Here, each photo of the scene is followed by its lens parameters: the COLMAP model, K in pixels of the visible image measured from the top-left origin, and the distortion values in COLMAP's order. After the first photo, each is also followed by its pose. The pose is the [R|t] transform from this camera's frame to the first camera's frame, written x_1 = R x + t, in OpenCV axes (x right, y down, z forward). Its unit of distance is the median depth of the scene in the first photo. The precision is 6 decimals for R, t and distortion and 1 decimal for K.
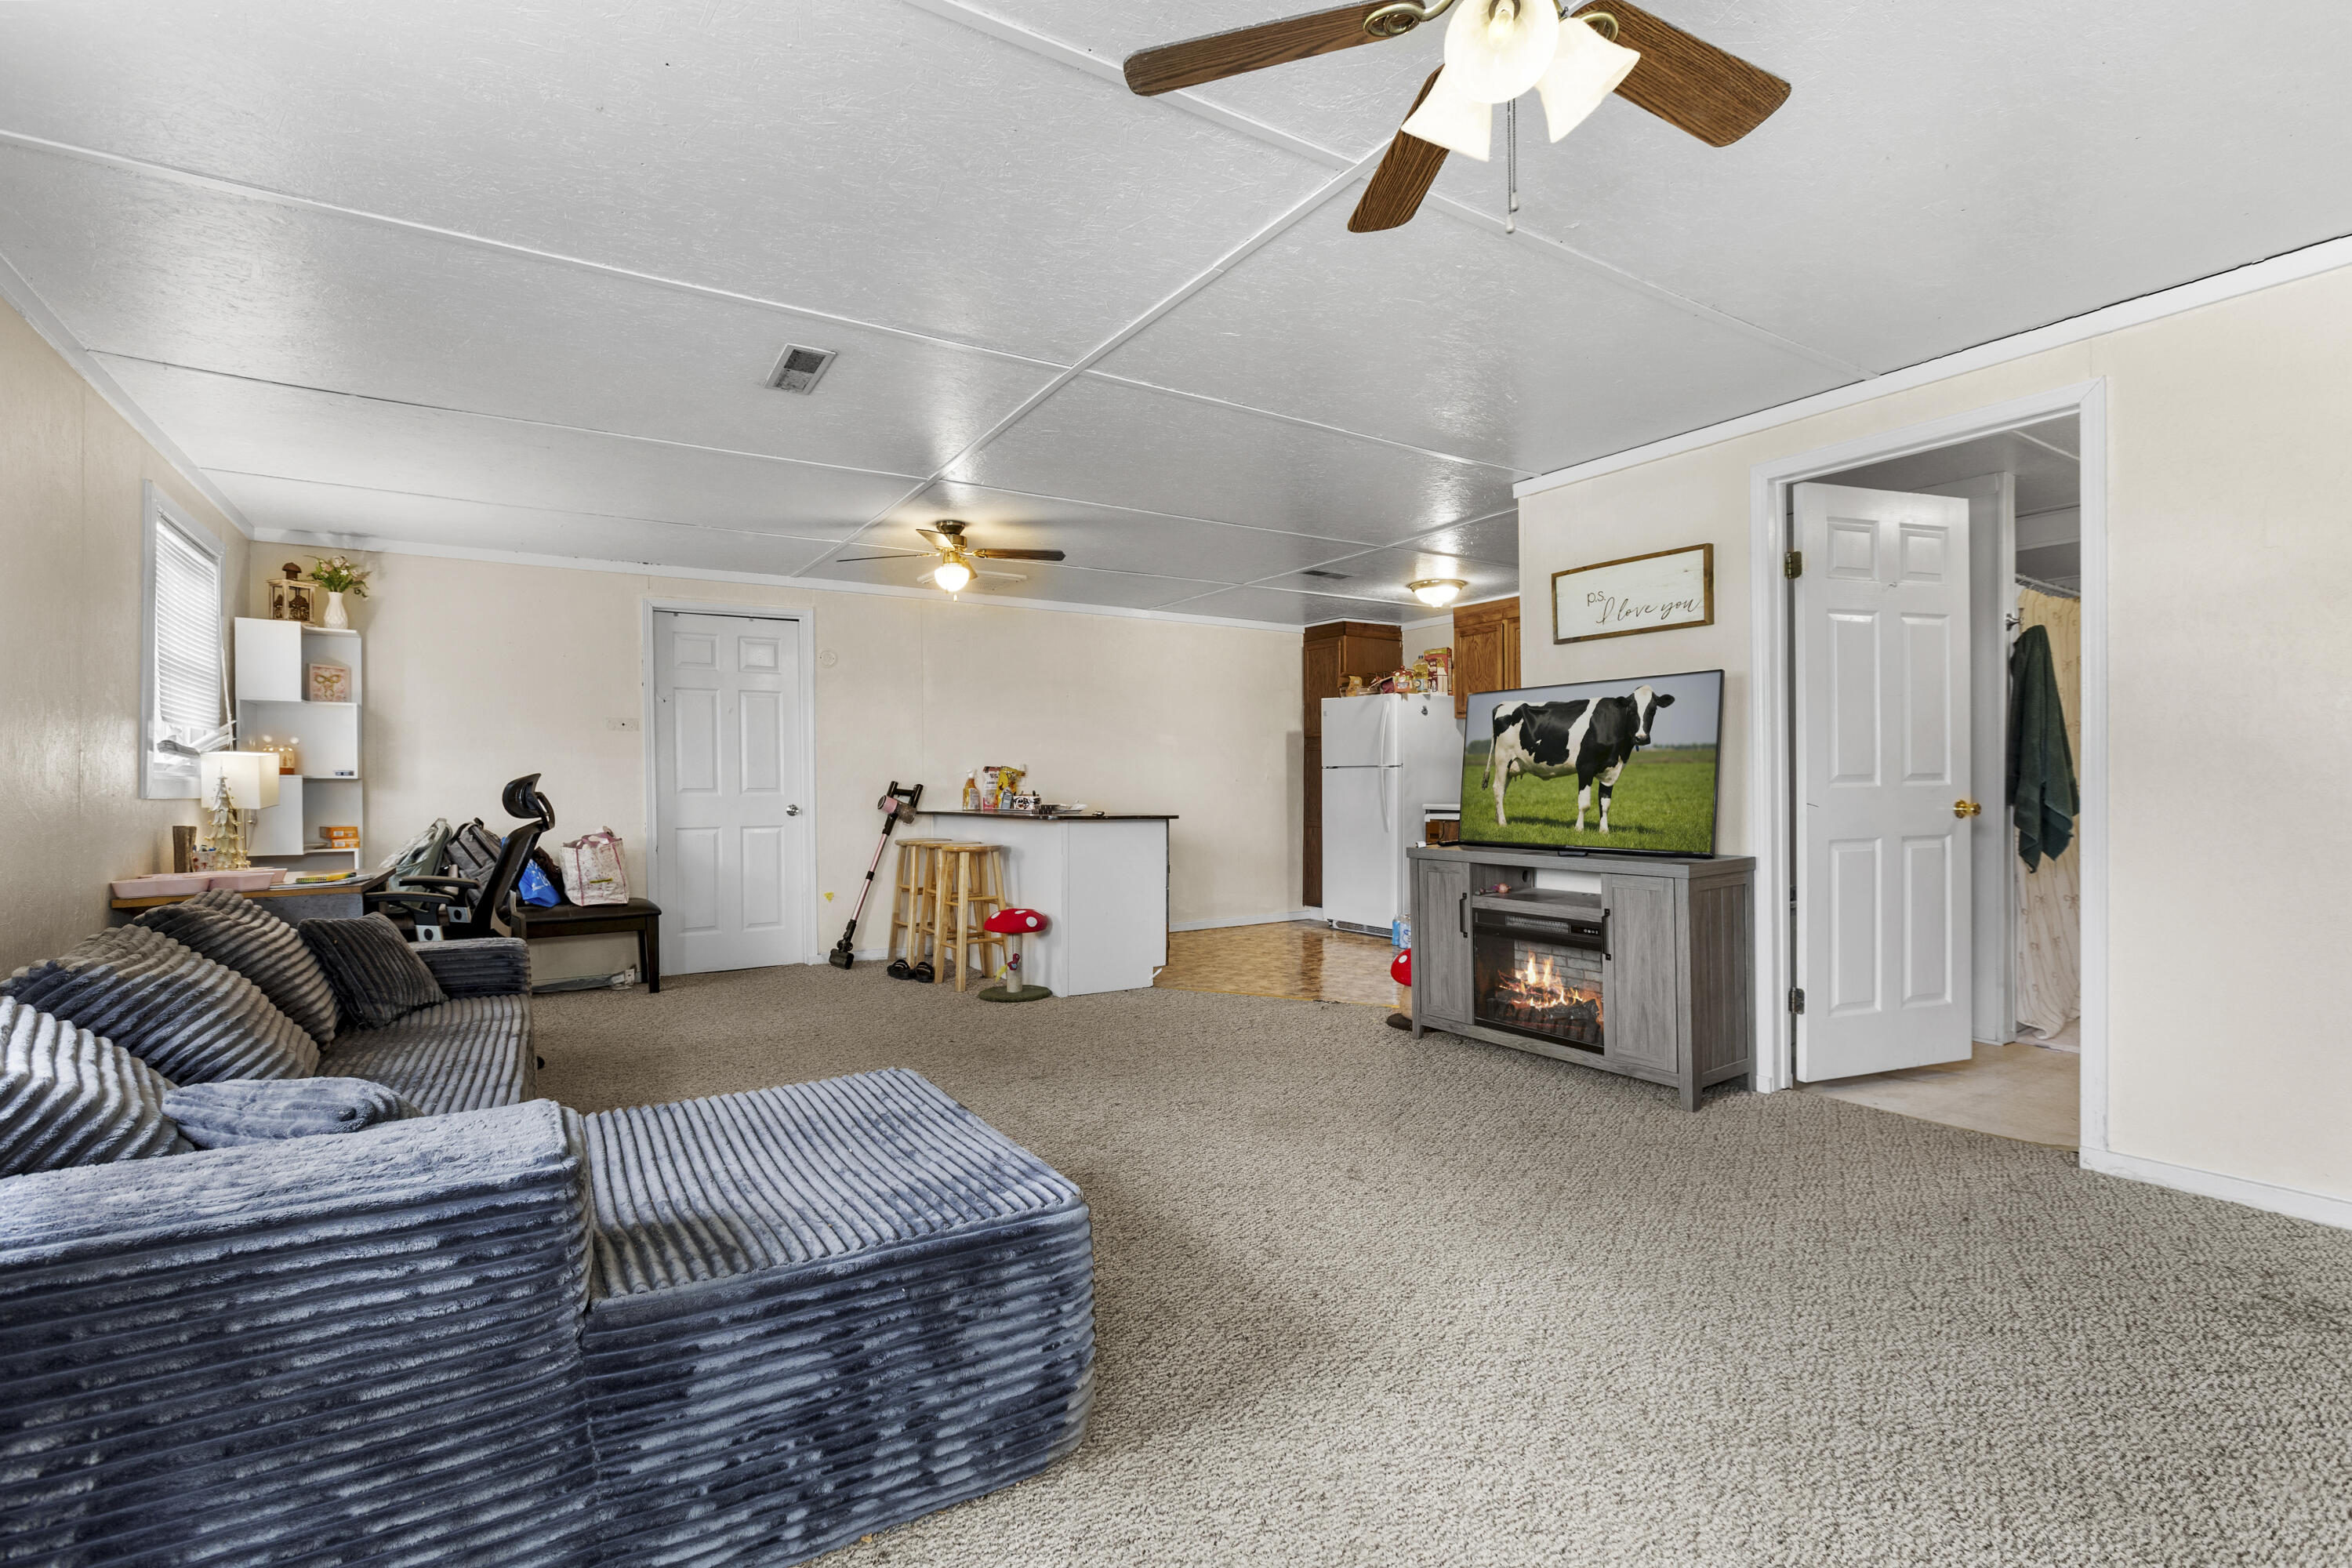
lens RADIAL K [[1056.3, 0, 1158.5], [0, 1056.3, 780.1], [0, 0, 1]] dist [-0.030495, 0.018605]
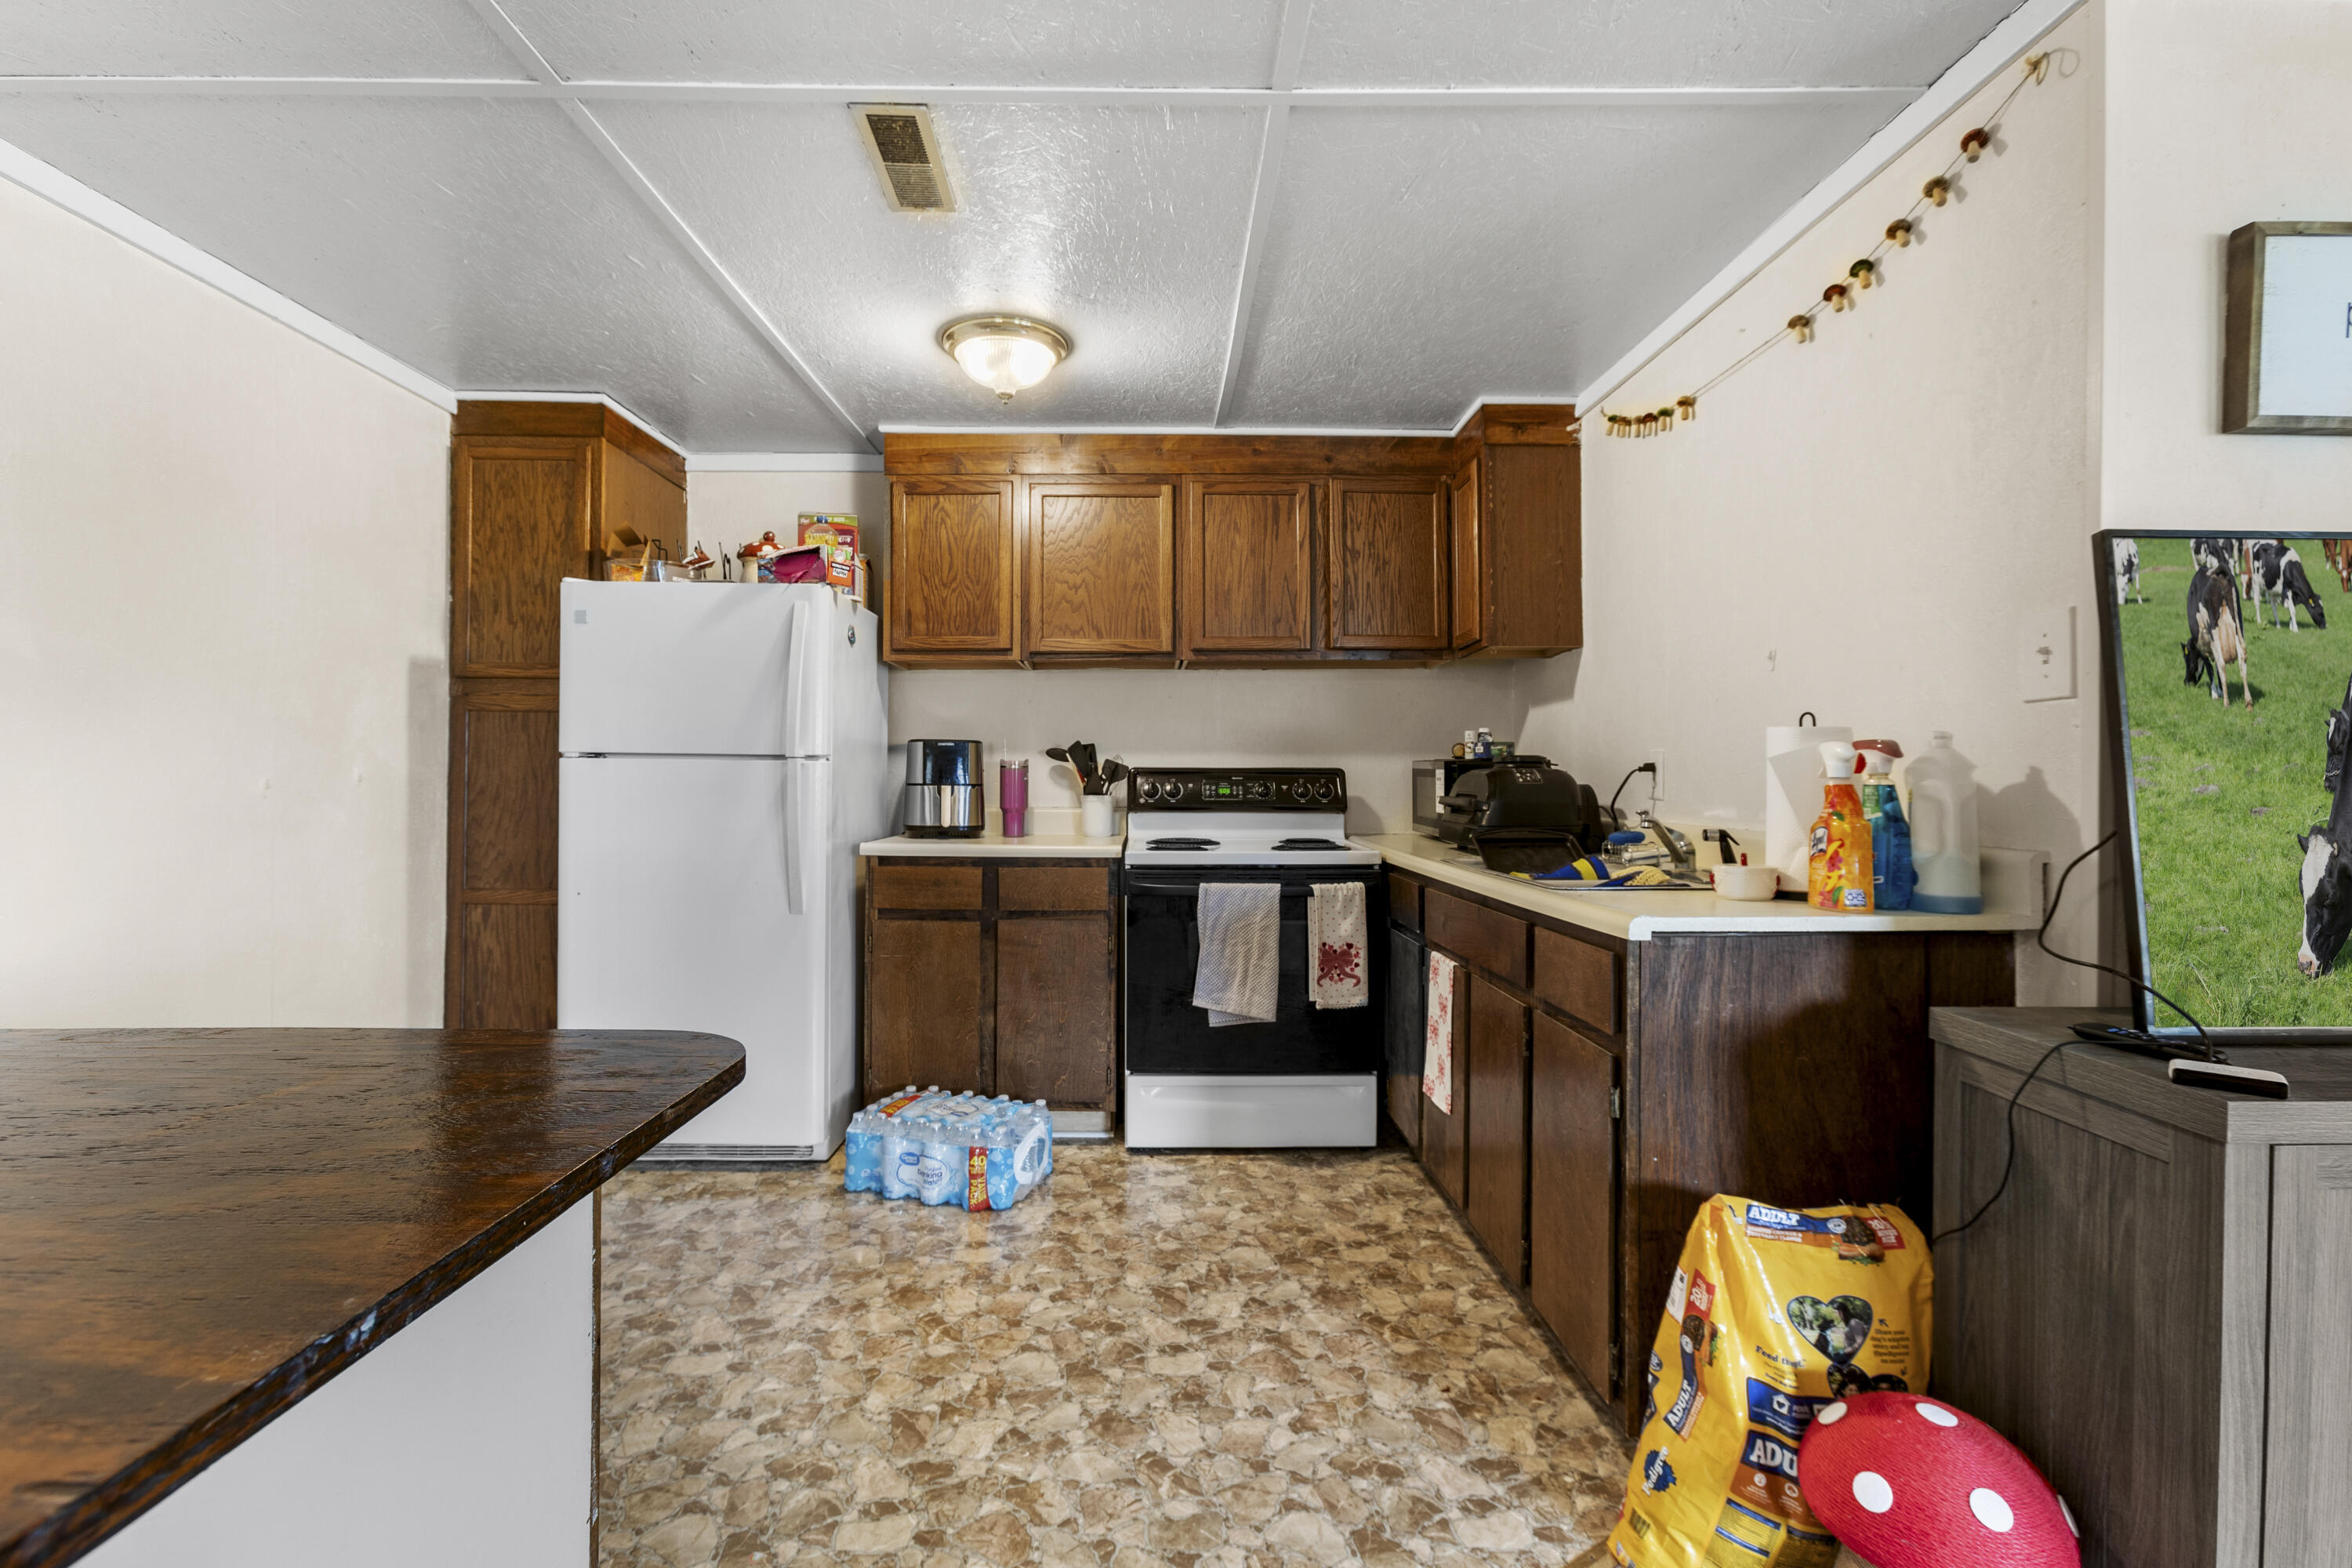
lens RADIAL K [[1056.3, 0, 1158.5], [0, 1056.3, 780.1], [0, 0, 1]] dist [-0.030495, 0.018605]
pose [[0.524416, 0.009179, 0.851413, -0.091795], [-0.011886, 0.999923, -0.003459, -0.006341], [-0.851380, -0.008306, 0.524484, 0.960282]]
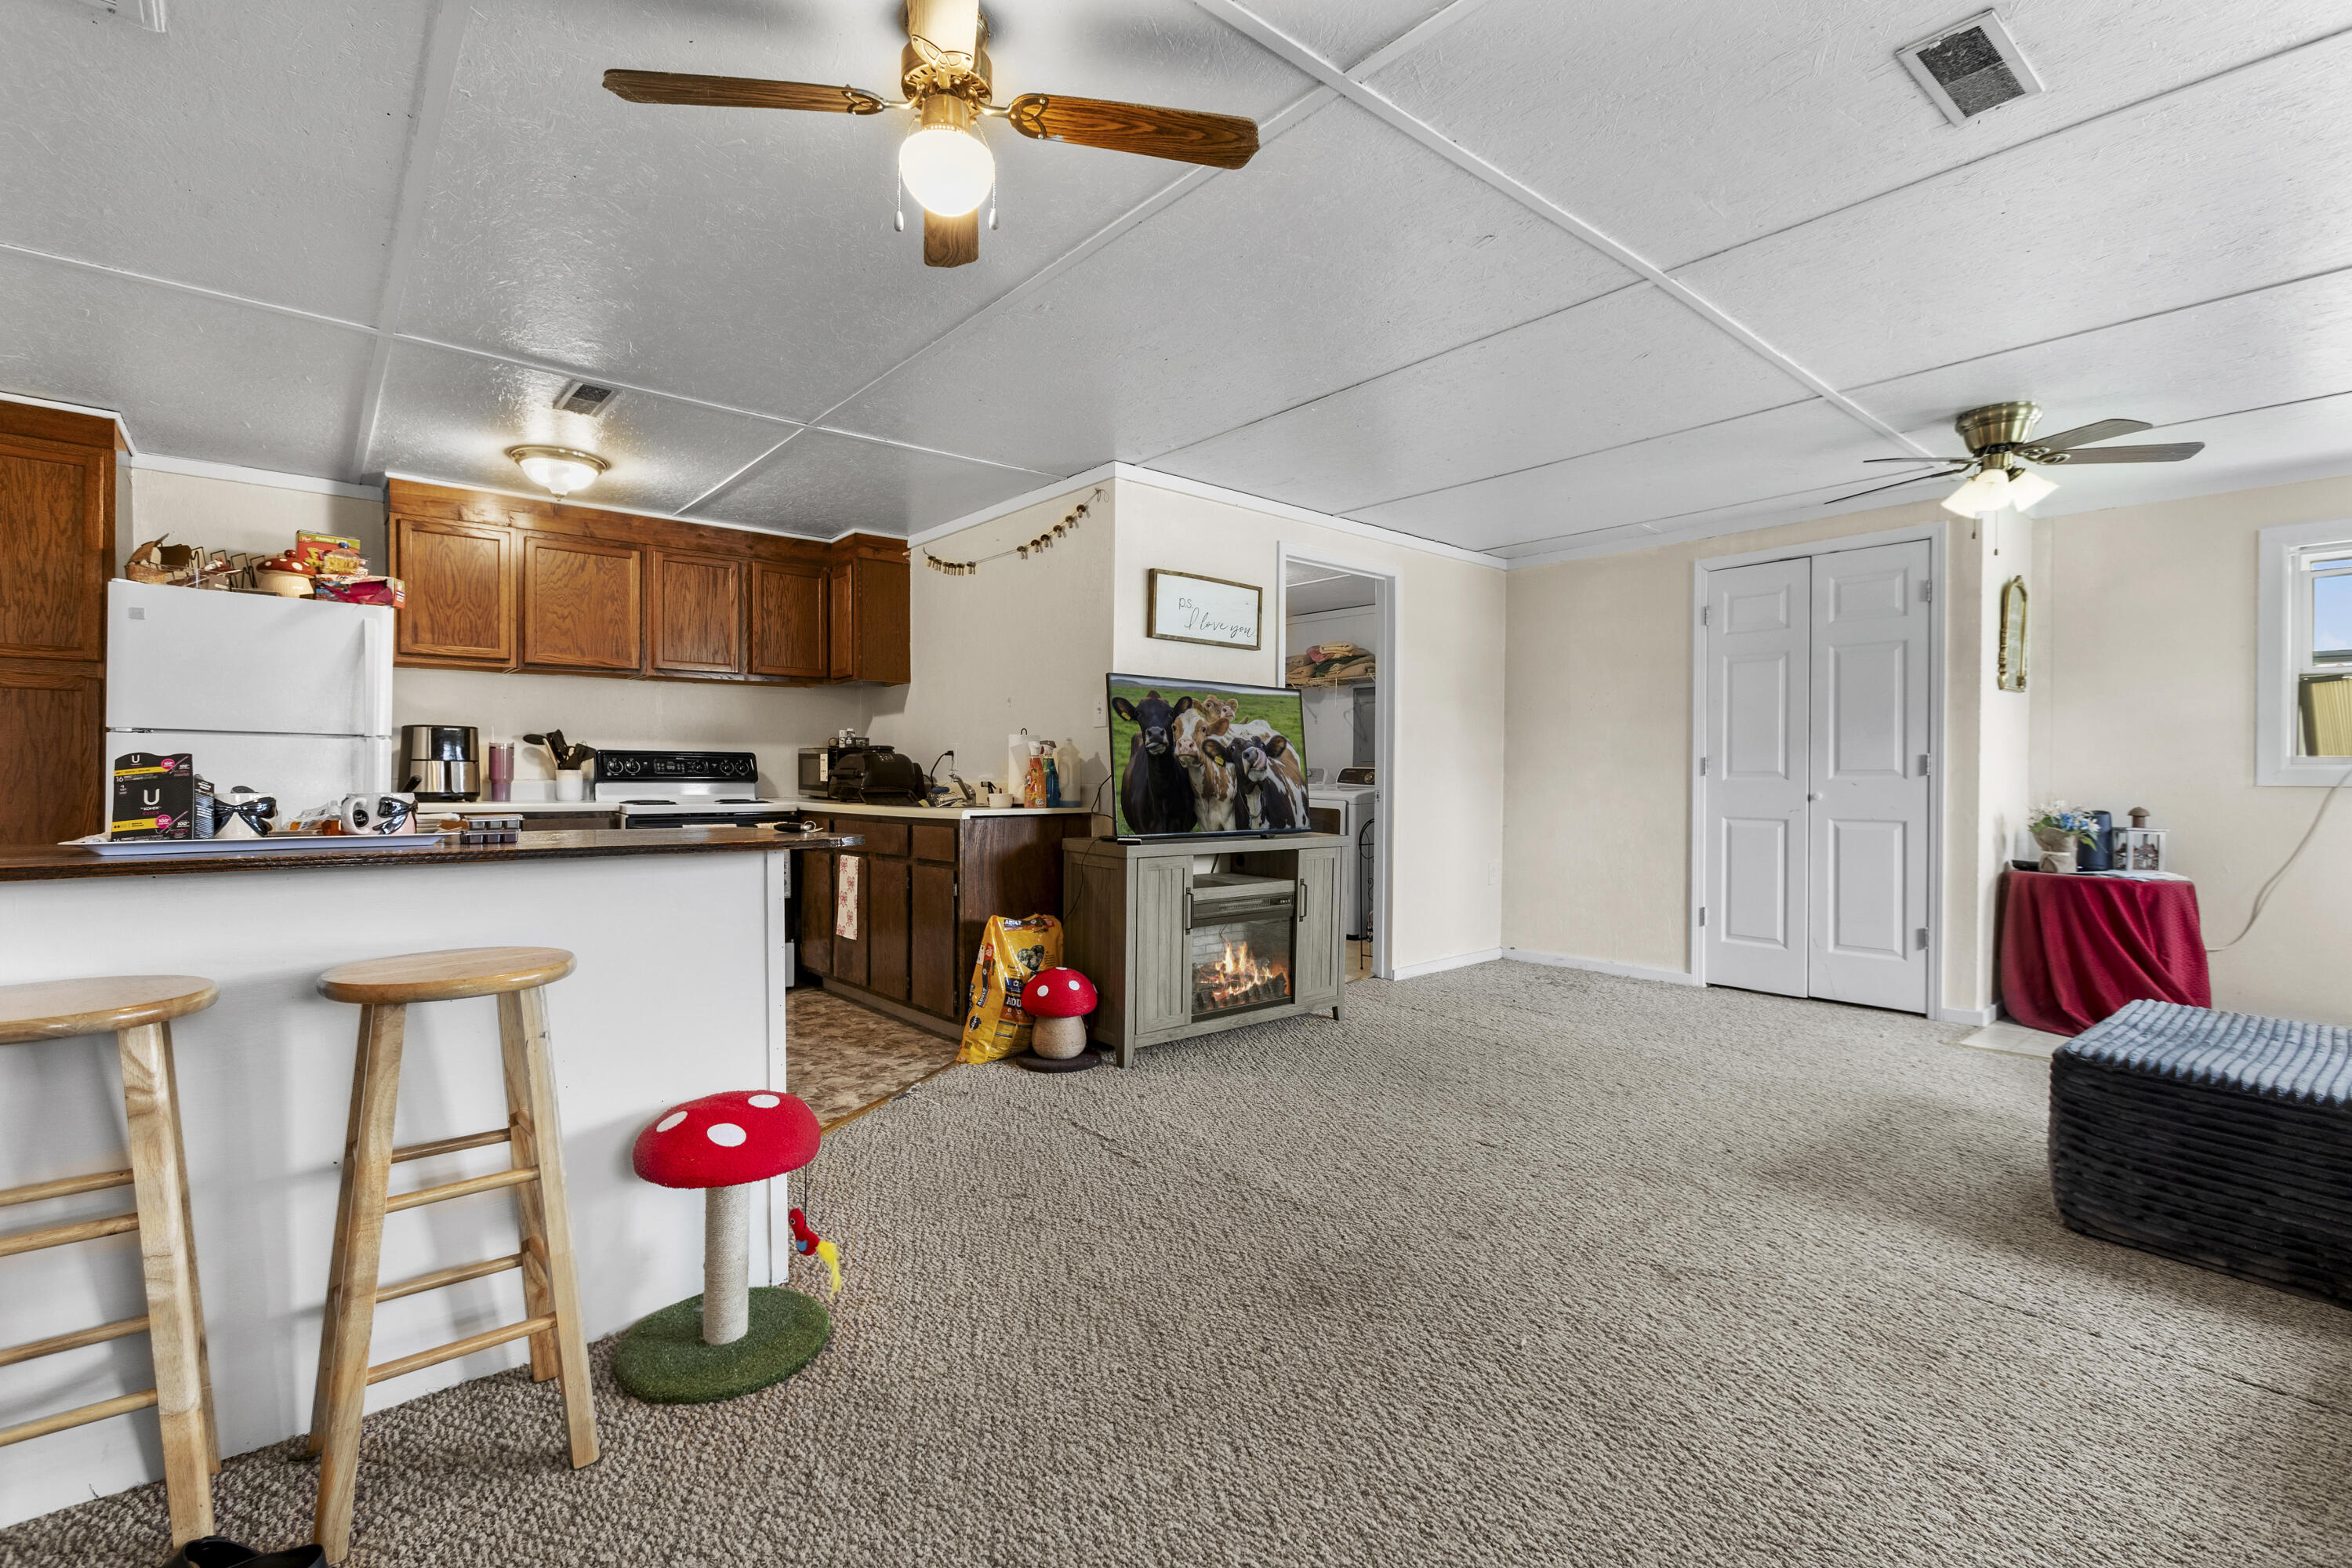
lens RADIAL K [[1056.3, 0, 1158.5], [0, 1056.3, 780.1], [0, 0, 1]] dist [-0.030495, 0.018605]
pose [[-0.127848, 0.005273, 0.991780, -0.545529], [-0.008688, 0.999942, -0.006437, 0.013533], [-0.991756, -0.009439, -0.127795, 0.960153]]
